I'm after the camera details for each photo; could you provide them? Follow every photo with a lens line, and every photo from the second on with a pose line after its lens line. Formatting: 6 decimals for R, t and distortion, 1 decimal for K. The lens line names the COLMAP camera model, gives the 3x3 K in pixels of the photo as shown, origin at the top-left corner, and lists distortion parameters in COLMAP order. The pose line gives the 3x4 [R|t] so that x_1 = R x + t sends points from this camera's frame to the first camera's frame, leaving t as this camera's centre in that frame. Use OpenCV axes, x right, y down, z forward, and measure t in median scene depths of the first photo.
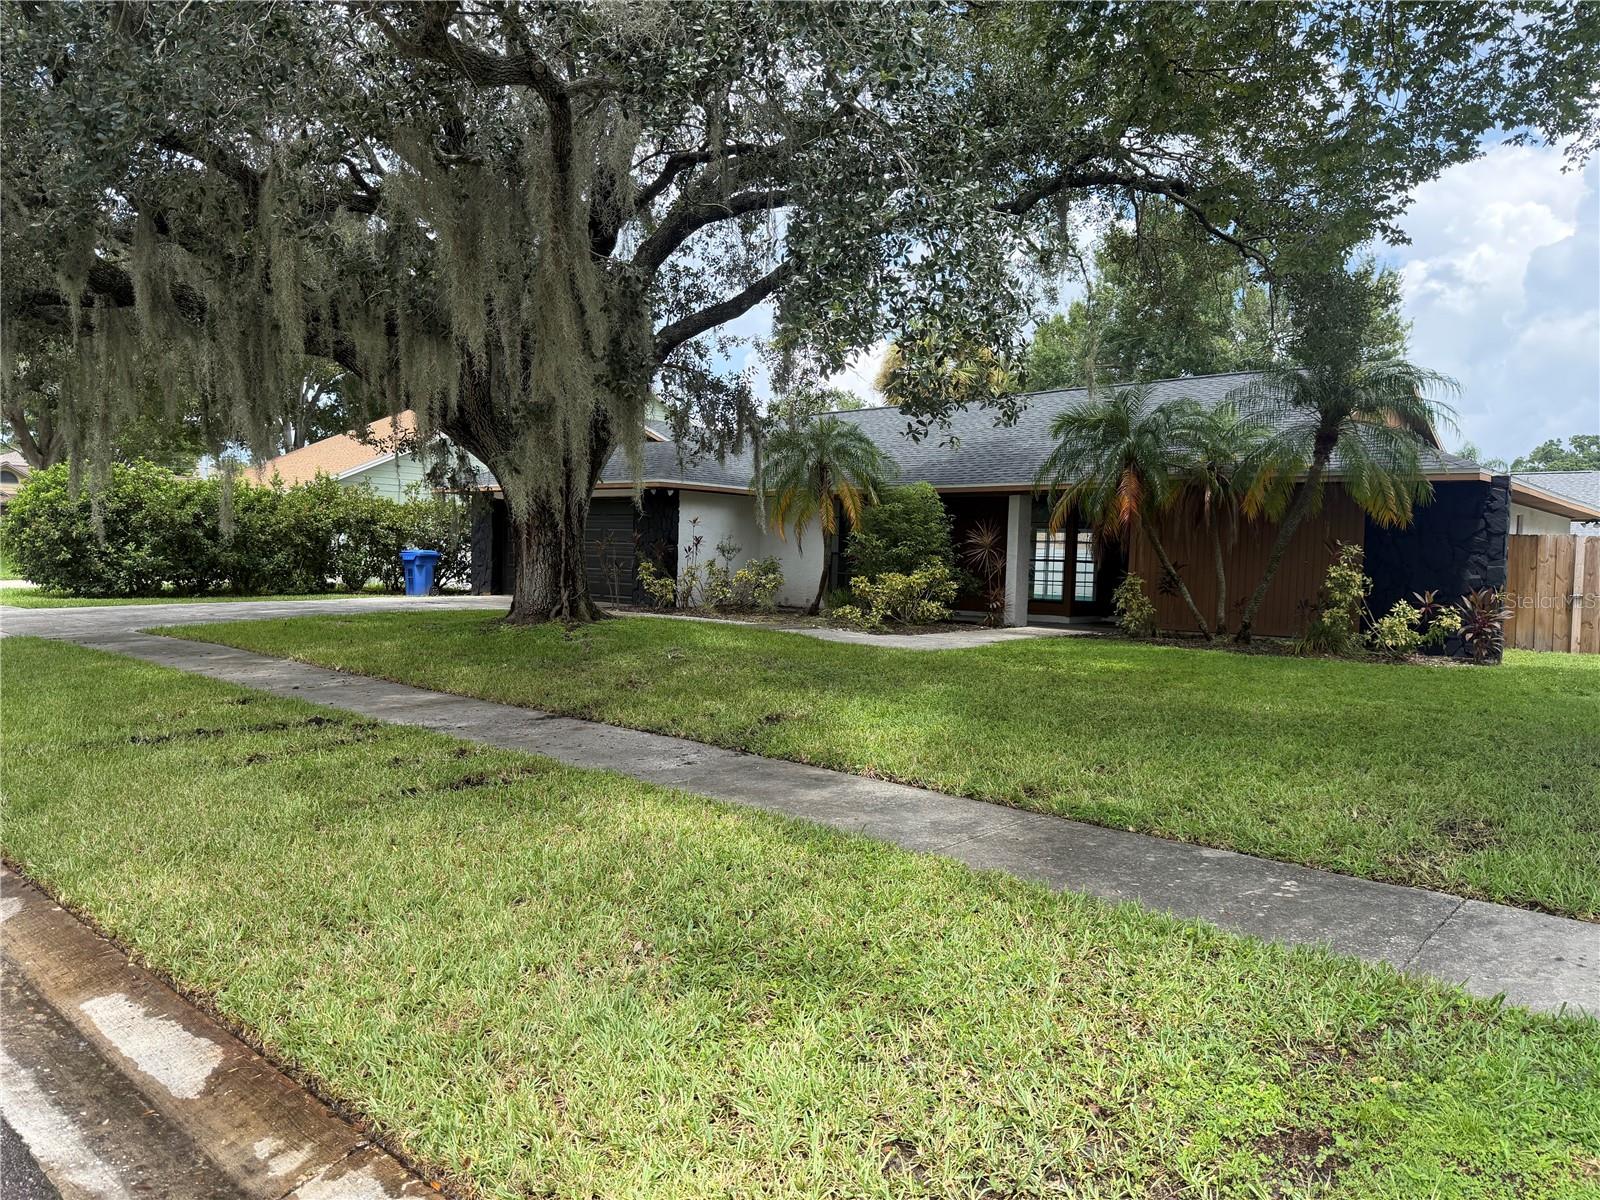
lens RADIAL K [[1092.4, 0, 795.6], [0, 1092.4, 607.3], [0, 0, 1]] dist [0.126503, -0.238428]
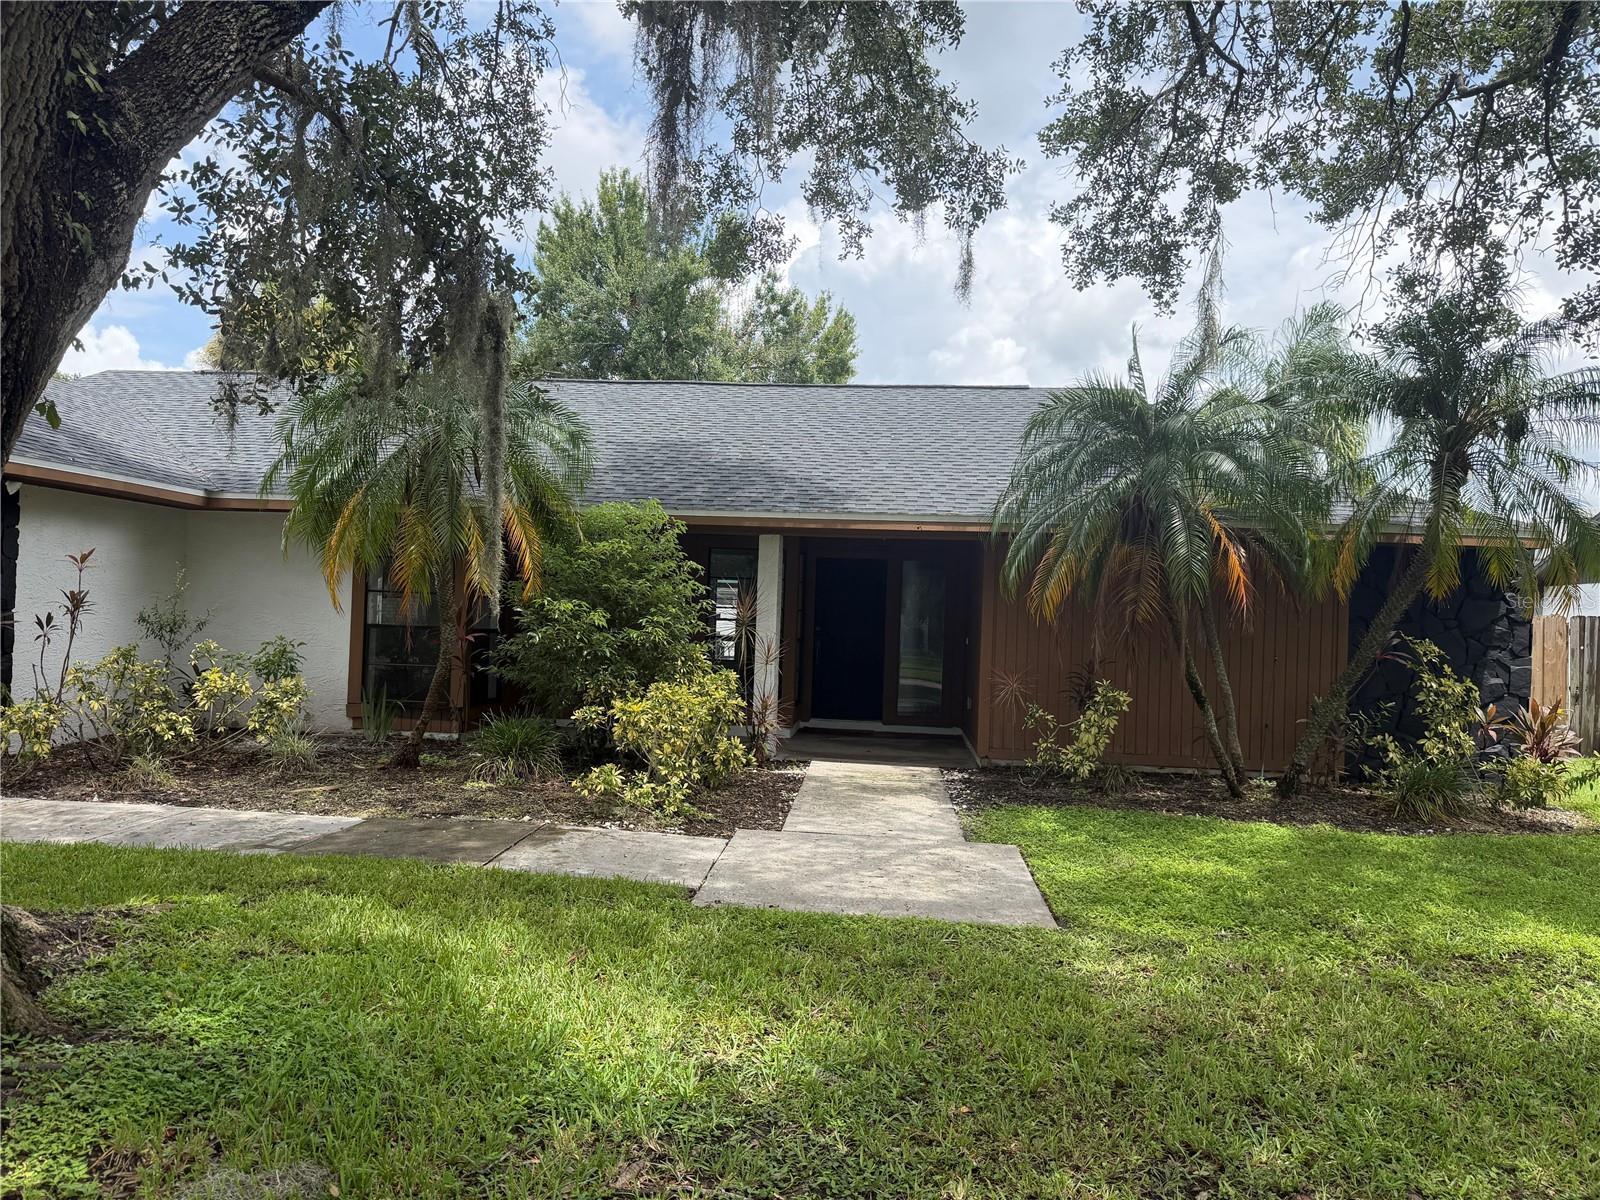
lens RADIAL K [[1092.4, 0, 795.6], [0, 1092.4, 607.3], [0, 0, 1]] dist [0.126503, -0.238428]
pose [[0.790384, 0.004281, 0.612596, -0.138014], [0.015313, 0.999525, -0.026741, -0.044223], [-0.612420, 0.030516, 0.789944, 0.493365]]
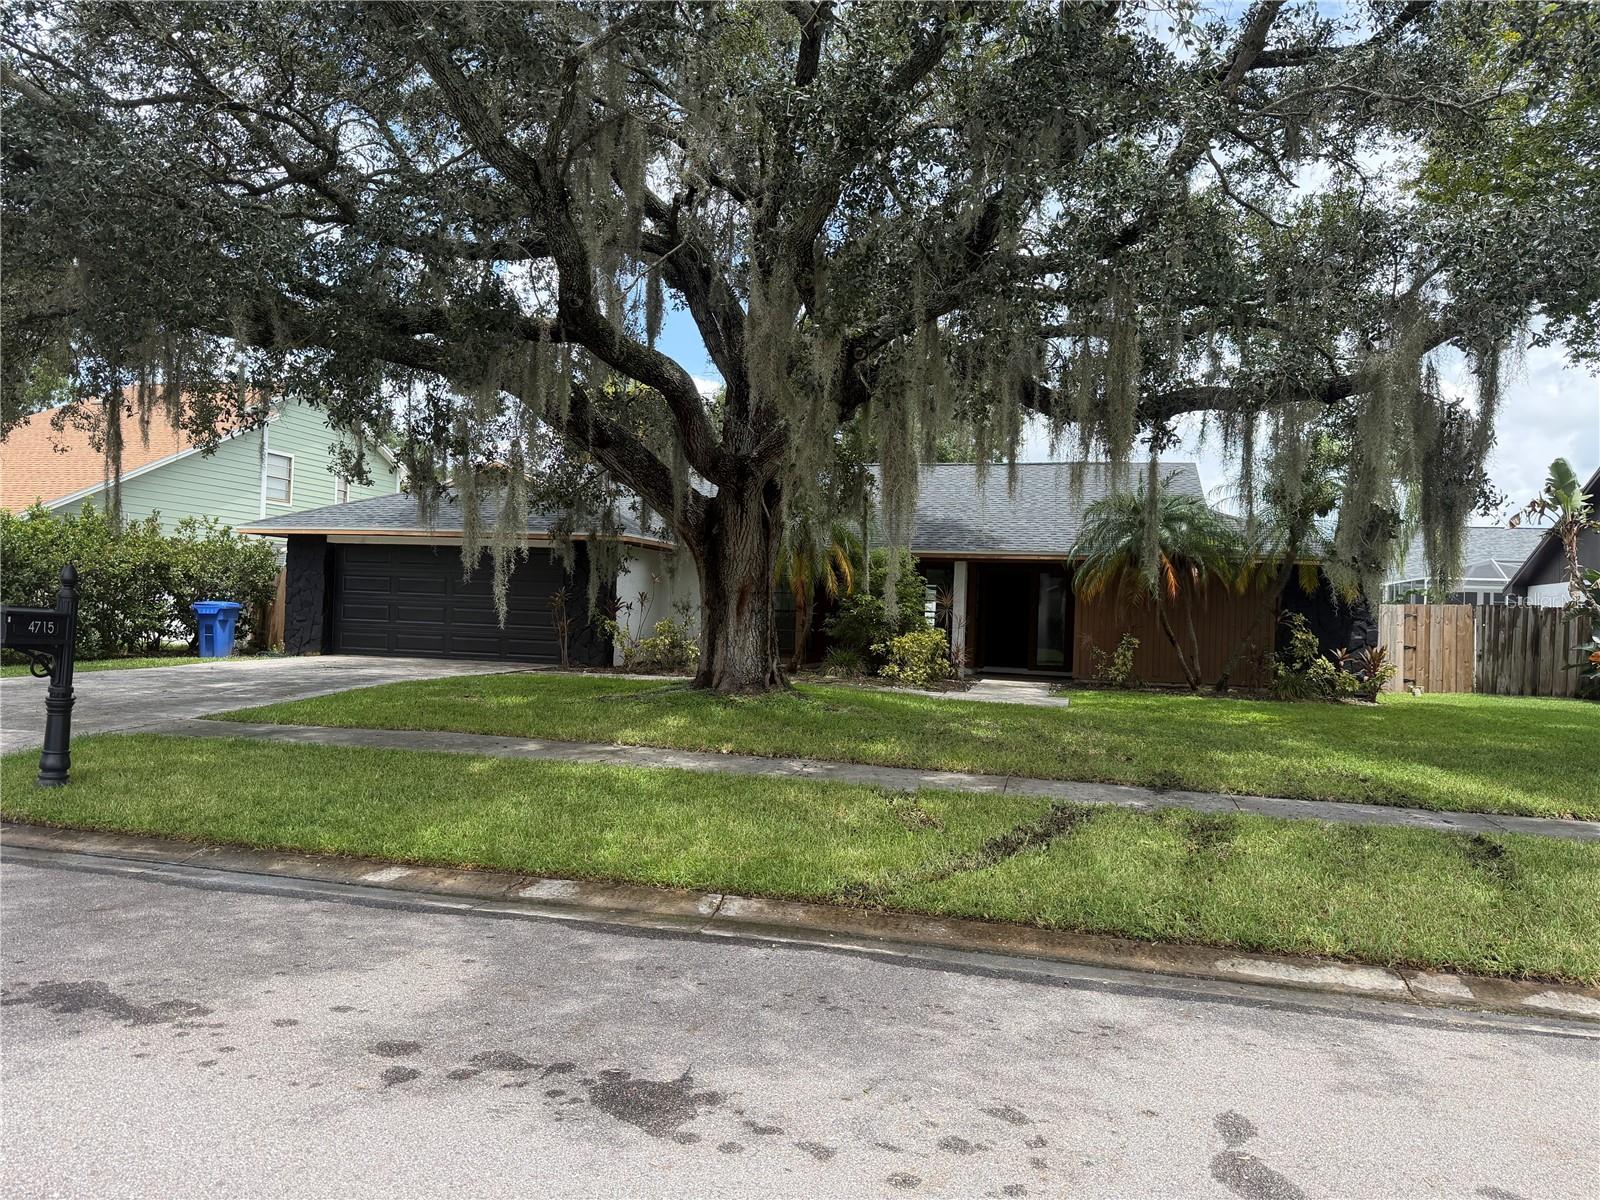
lens RADIAL K [[1092.4, 0, 795.6], [0, 1092.4, 607.3], [0, 0, 1]] dist [0.126503, -0.238428]
pose [[0.881237, 0.004852, 0.472650, -0.442424], [0.012040, 0.999392, -0.032709, -0.019615], [-0.472521, 0.034515, 0.880643, 0.091488]]
